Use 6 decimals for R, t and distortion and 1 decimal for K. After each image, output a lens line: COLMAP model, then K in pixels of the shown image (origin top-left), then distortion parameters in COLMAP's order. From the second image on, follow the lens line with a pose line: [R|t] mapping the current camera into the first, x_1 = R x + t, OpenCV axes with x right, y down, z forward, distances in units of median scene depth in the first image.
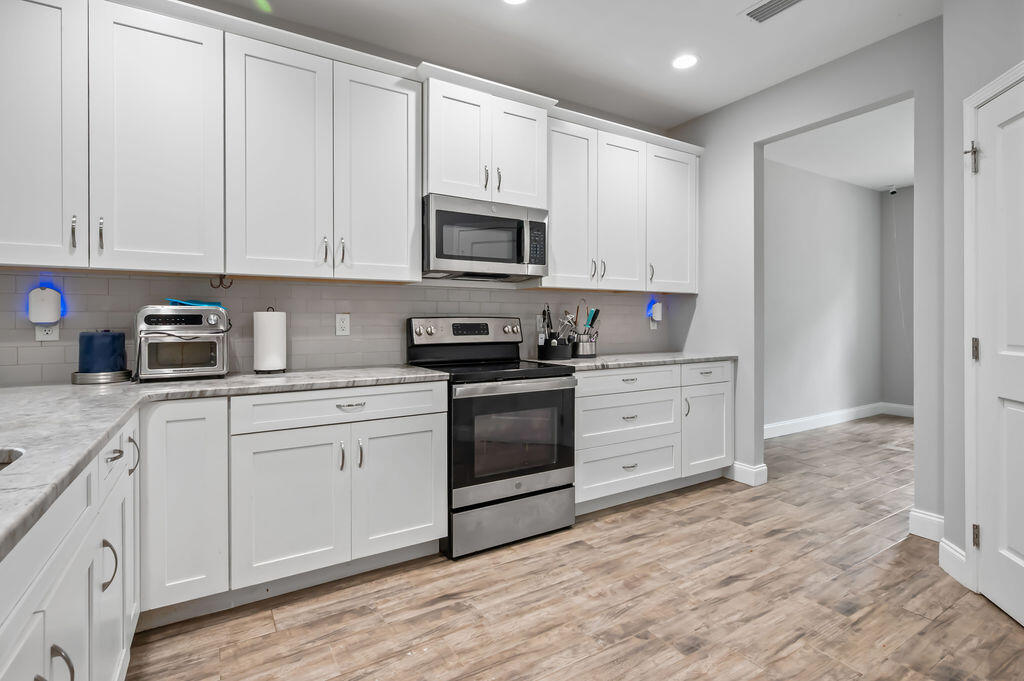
lens RADIAL K [[494.6, 0, 516.9], [0, 494.6, 321.6], [0, 0, 1]] dist [0.000176, 0.000691]
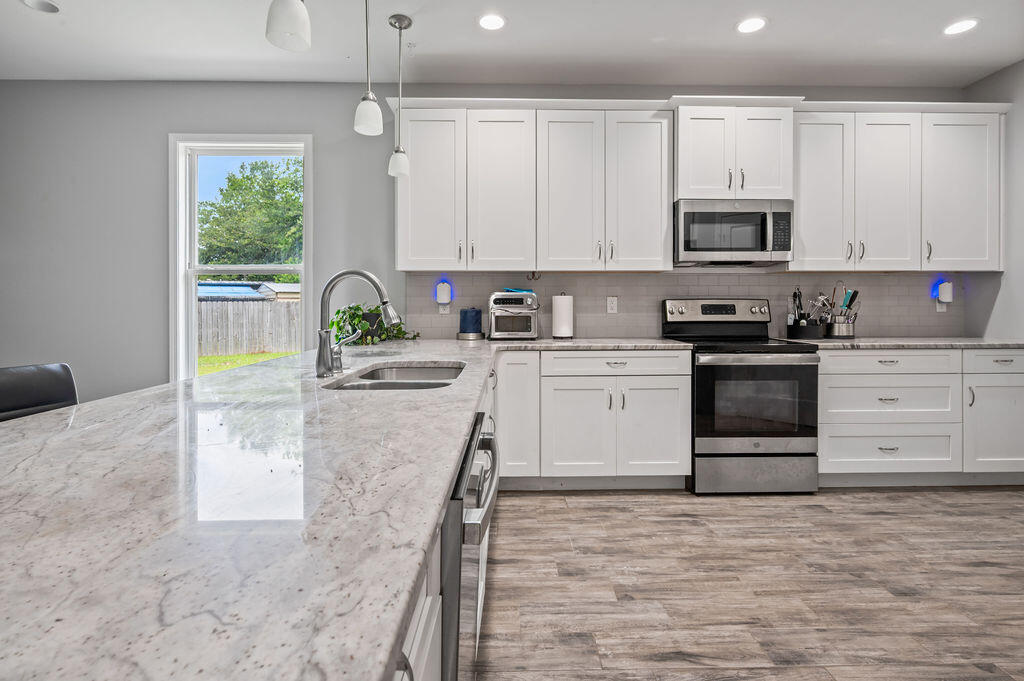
lens RADIAL K [[494.6, 0, 520.0], [0, 494.6, 303.3], [0, 0, 1]] dist [0.000176, 0.000691]
pose [[0.861066, 0.002235, -0.508488, 0.117713], [-0.001610, 0.999997, 0.001669, -0.000294], [0.508491, -0.000618, 0.861067, -0.284872]]
